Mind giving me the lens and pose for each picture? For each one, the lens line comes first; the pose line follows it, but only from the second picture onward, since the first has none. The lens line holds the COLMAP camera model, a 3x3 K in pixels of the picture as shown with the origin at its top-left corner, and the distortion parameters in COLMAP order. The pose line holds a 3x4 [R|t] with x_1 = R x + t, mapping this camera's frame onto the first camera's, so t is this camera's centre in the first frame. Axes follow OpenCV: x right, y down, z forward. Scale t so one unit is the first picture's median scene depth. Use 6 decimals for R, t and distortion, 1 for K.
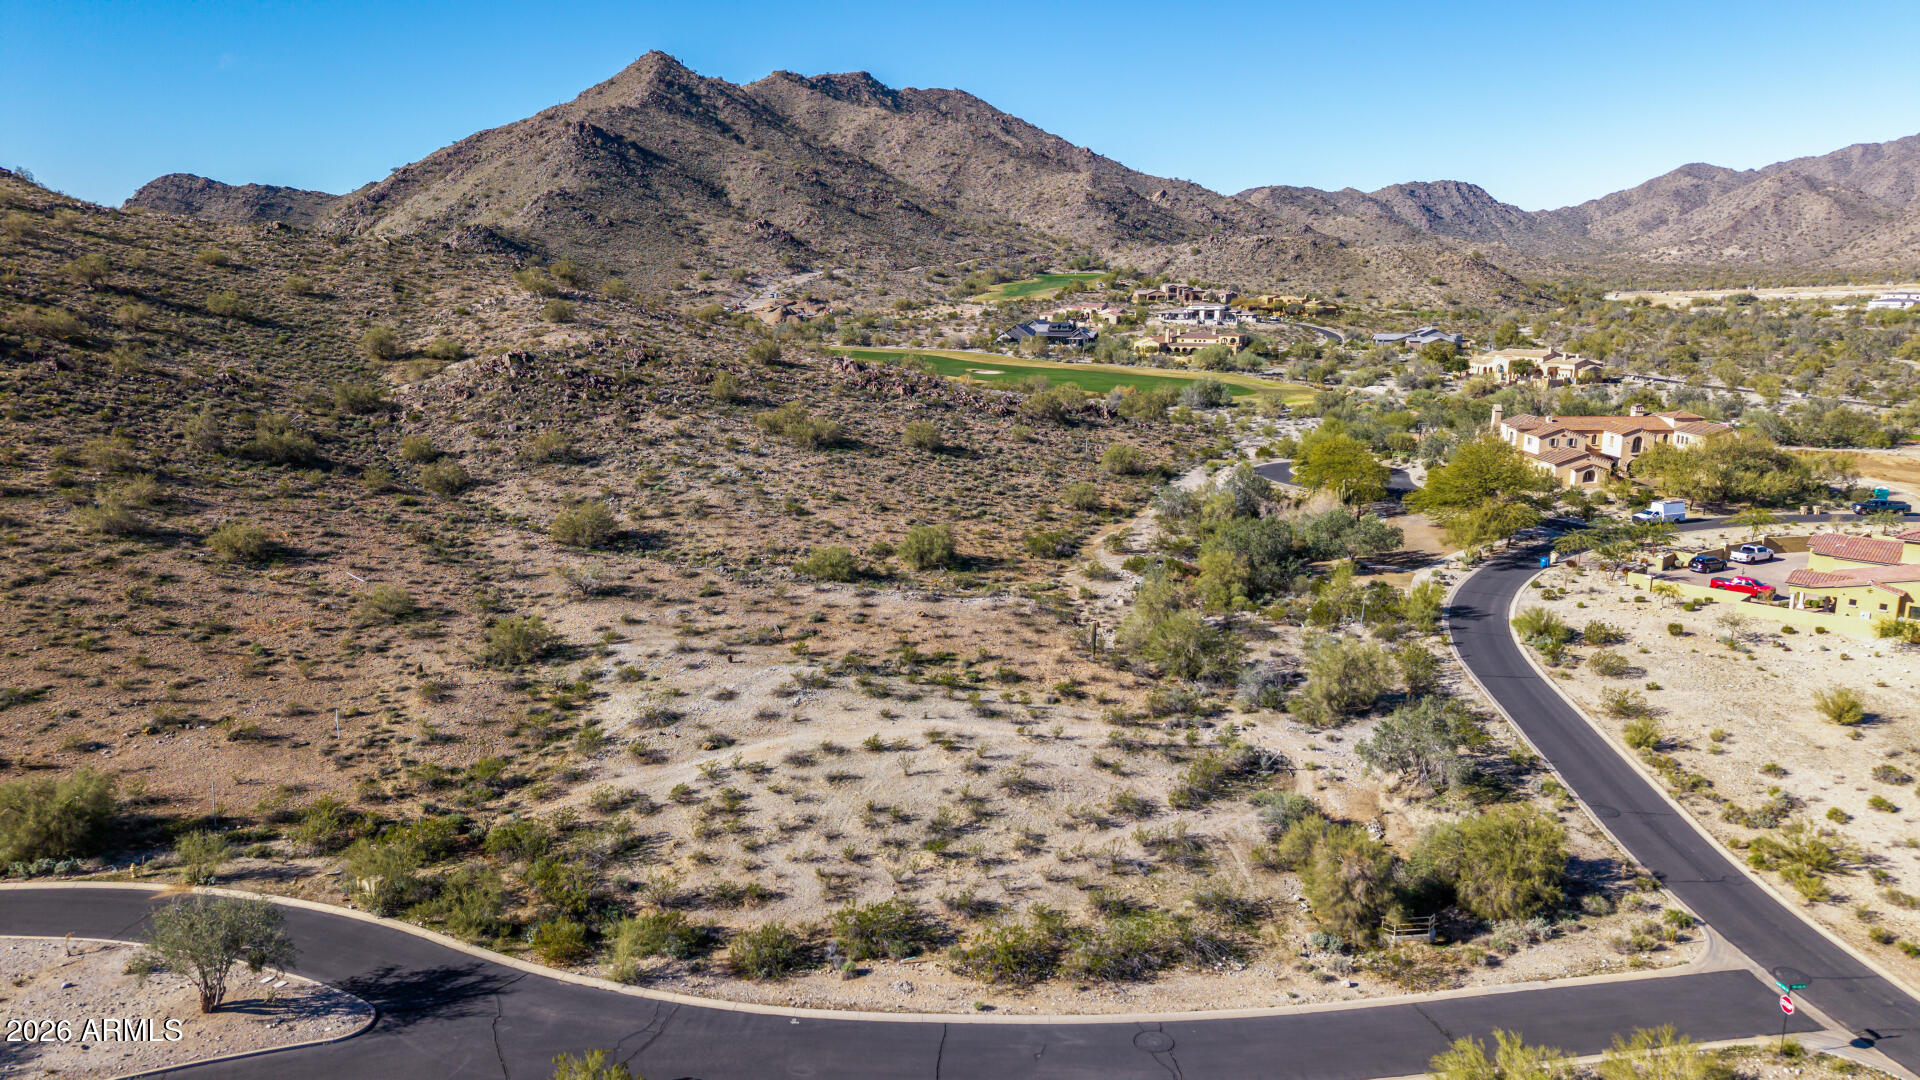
lens RADIAL K [[1307.5, 0, 960.0], [0, 1307.5, 540.0], [0, 0, 1]] dist [0.038286, 0.001863]
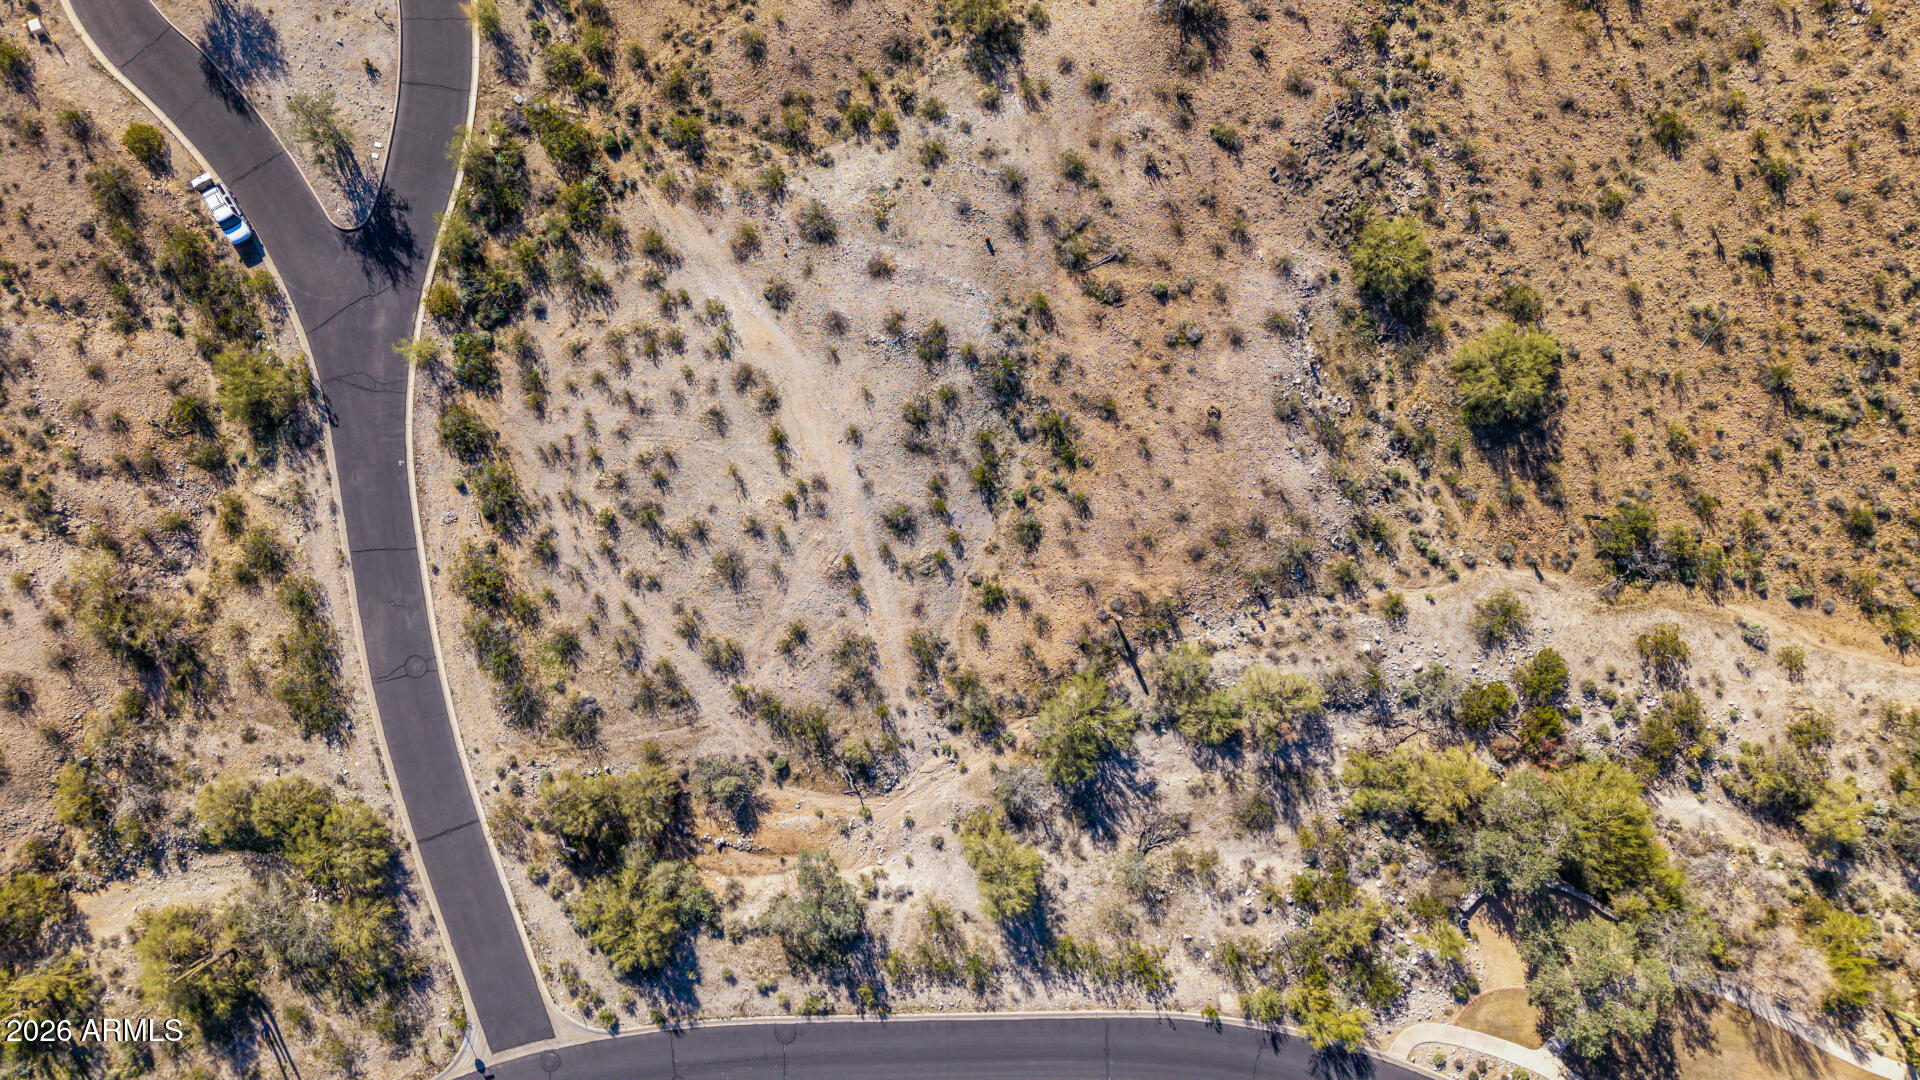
lens RADIAL K [[1307.5, 0, 960.0], [0, 1307.5, 540.0], [0, 0, 1]] dist [0.038286, 0.001863]
pose [[0.118883, 0.992906, 0.002259, 0.046217], [-0.178880, 0.019179, 0.983684, -1.123269], [0.976662, -0.117348, 0.179891, 1.059407]]
